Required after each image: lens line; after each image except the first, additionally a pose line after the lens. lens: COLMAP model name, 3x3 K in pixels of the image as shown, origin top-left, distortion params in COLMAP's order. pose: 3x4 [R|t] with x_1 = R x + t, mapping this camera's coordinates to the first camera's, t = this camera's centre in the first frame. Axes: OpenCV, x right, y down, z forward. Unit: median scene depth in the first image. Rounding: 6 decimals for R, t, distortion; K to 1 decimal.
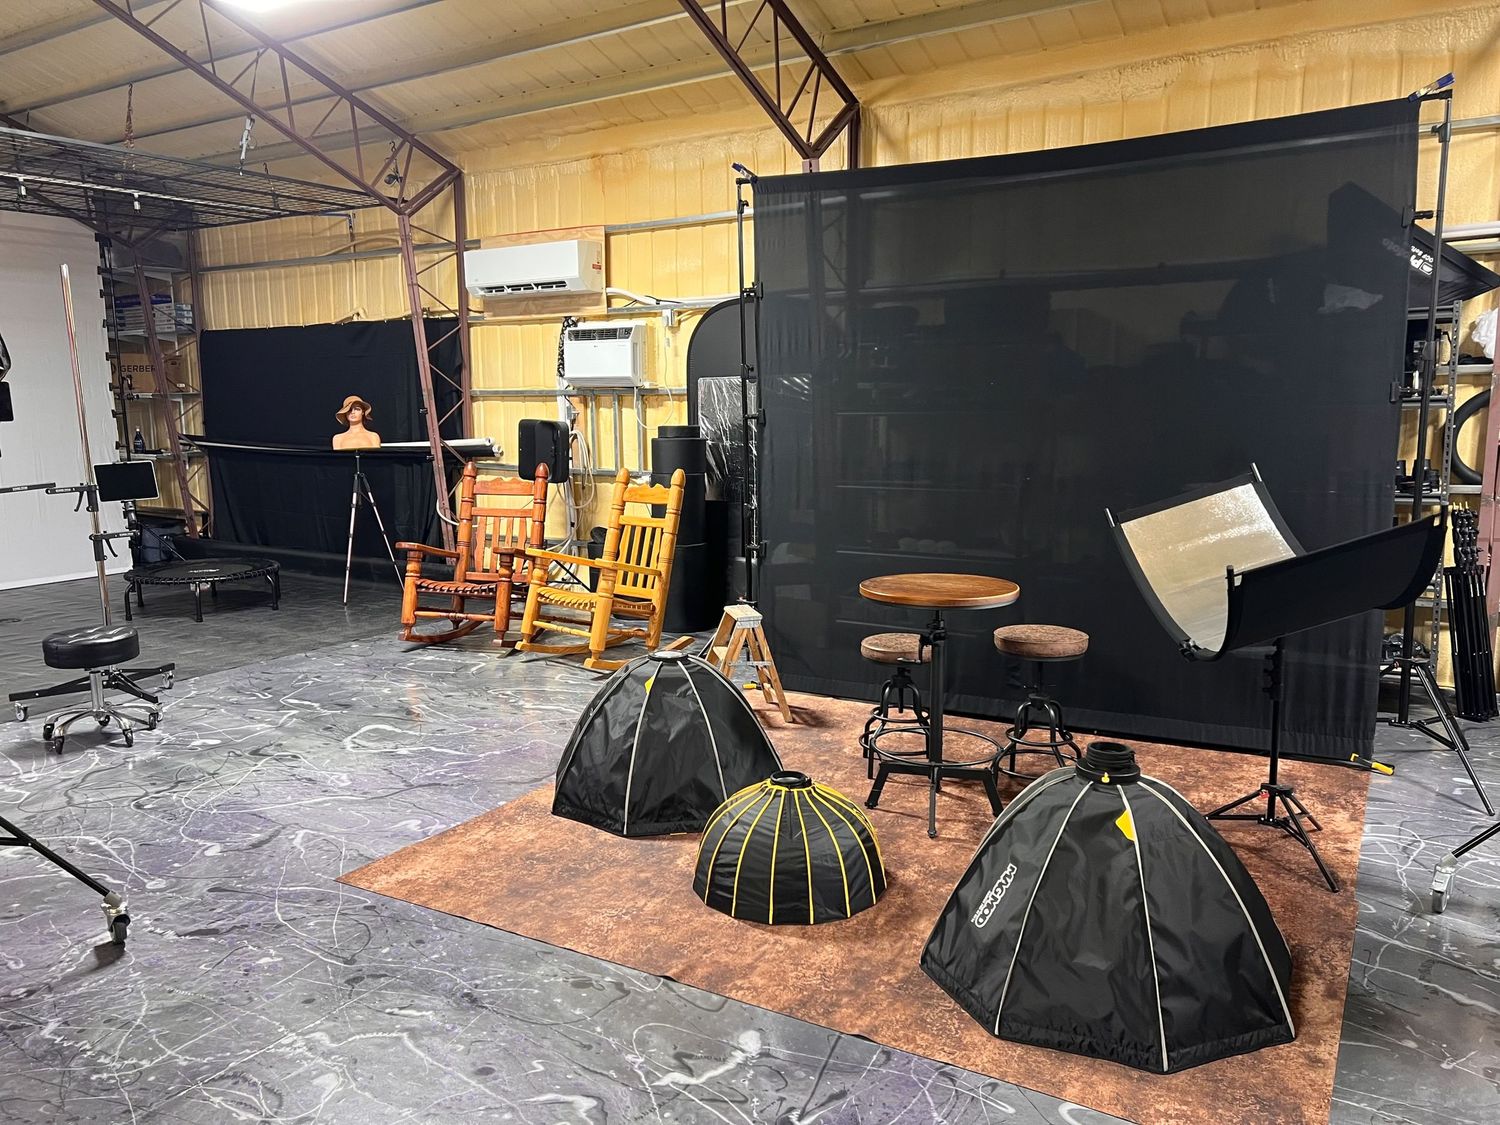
lens RADIAL K [[1123.0, 0, 744.2], [0, 1123.0, 573.0], [0, 0, 1]] dist [0.060457, -0.070665]
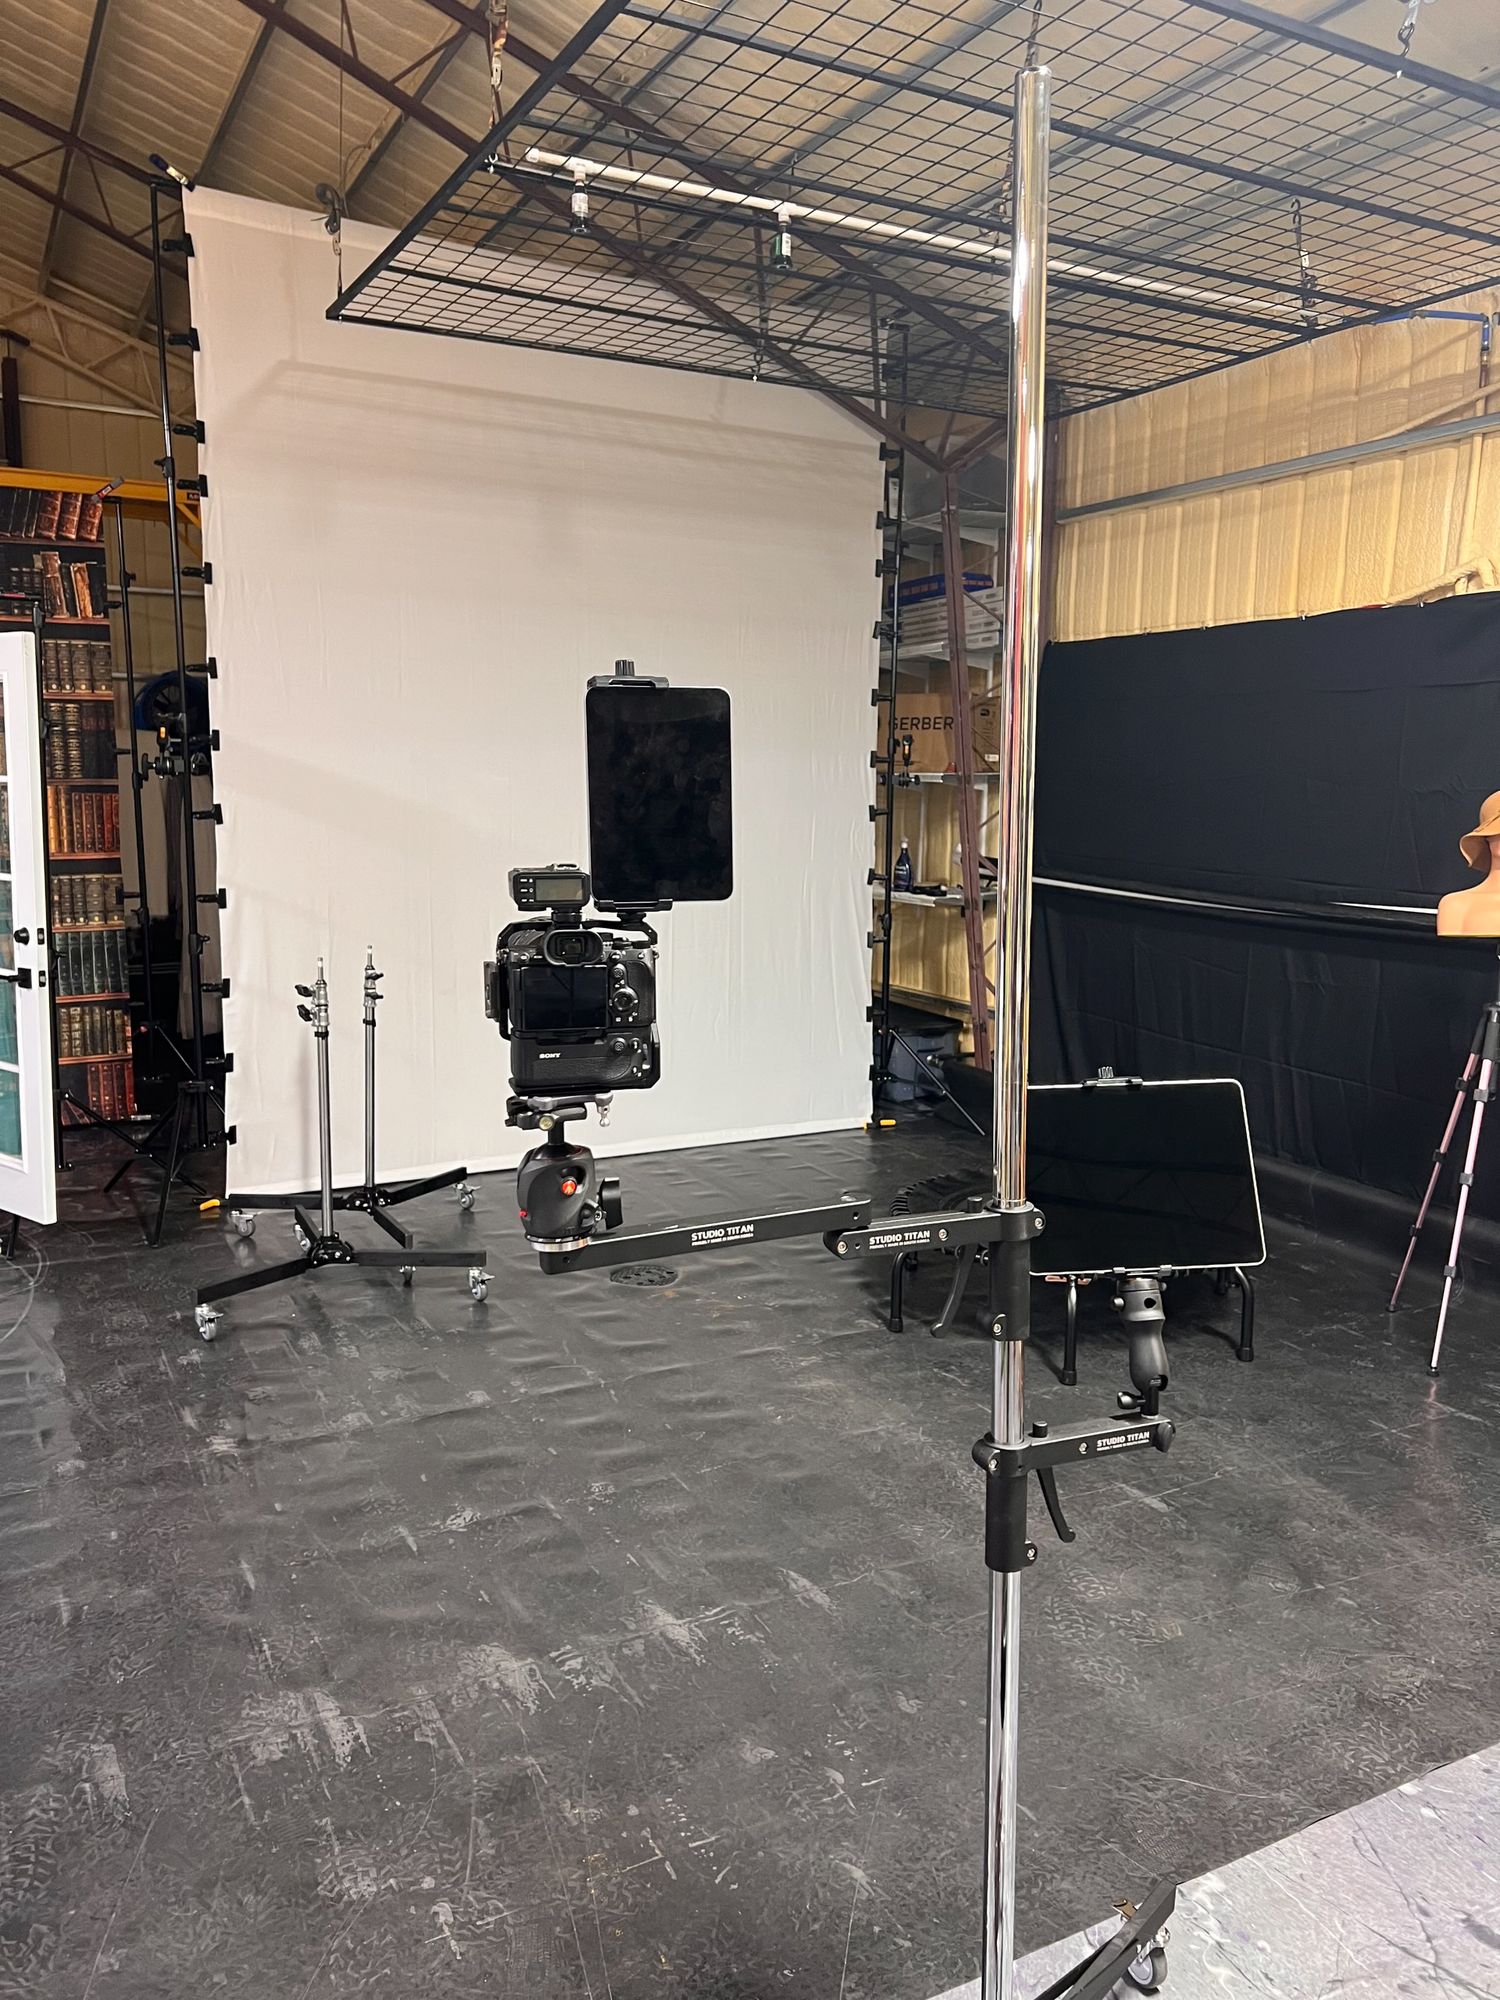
lens RADIAL K [[1497.4, 0, 751.7], [0, 1497.4, 1008.2], [0, 0, 1]] dist [0.060457, -0.070665]
pose [[0.863160, 0.097324, -0.495462, -0.329183], [-0.100994, 0.994697, 0.019444, -0.077252], [0.494727, 0.033255, 0.868412, 0.502928]]
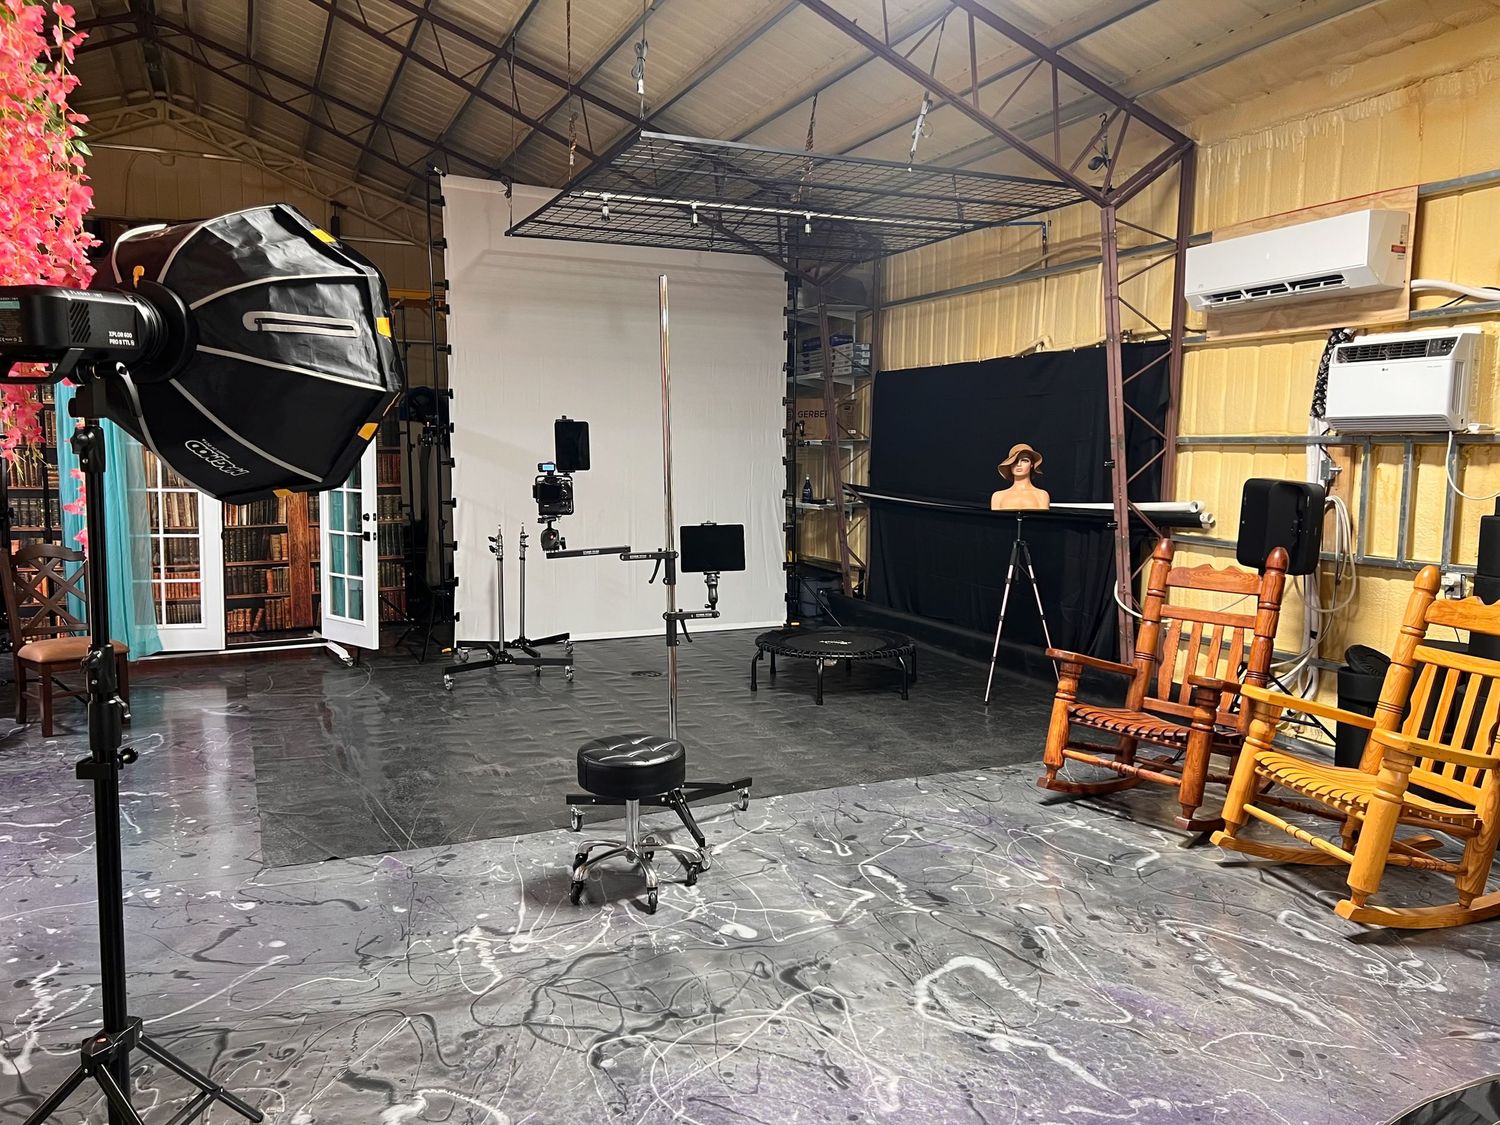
lens RADIAL K [[1123.0, 0, 750.5], [0, 1123.0, 572.6], [0, 0, 1]] dist [0.060457, -0.070665]
pose [[0.829542, 0.076219, -0.553219, -0.061754], [-0.099677, 0.994943, -0.012388, -0.039689], [0.549477, 0.065420, 0.832944, 0.254958]]
